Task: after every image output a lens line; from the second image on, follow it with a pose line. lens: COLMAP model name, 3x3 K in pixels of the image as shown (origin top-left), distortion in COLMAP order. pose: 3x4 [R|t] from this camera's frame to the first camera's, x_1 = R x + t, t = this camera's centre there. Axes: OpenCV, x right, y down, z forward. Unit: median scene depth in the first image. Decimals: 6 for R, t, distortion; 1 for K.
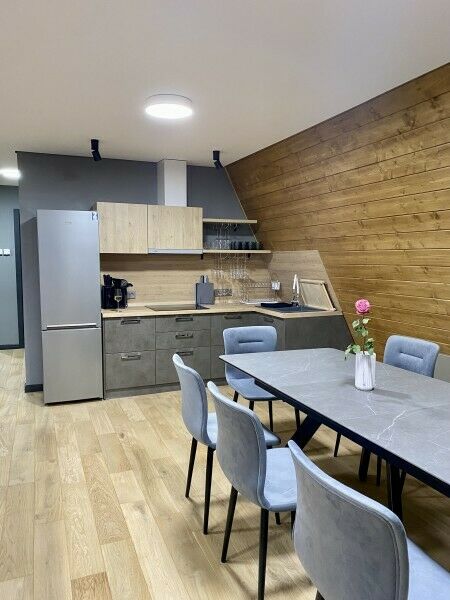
lens RADIAL K [[461.6, 0, 216.3], [0, 461.6, 301.8], [0, 0, 1]] dist [0.002529, -0.000142]
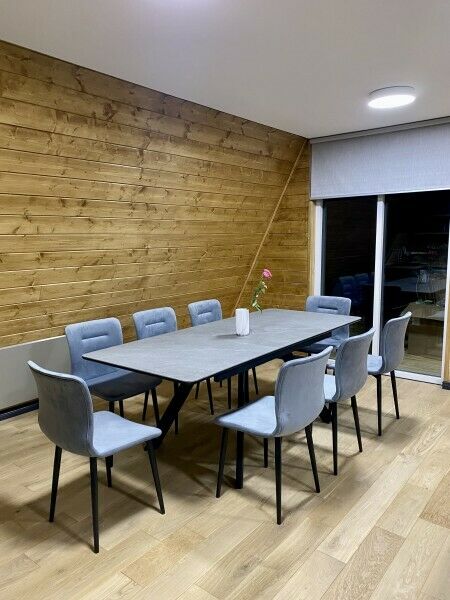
lens RADIAL K [[461.6, 0, 216.3], [0, 461.6, 301.8], [0, 0, 1]] dist [0.002529, -0.000142]
pose [[-0.499528, -0.116228, 0.858465, -0.657048], [0.095276, 0.977576, 0.187795, -0.142975], [-0.861042, 0.175600, -0.477253, 1.363149]]
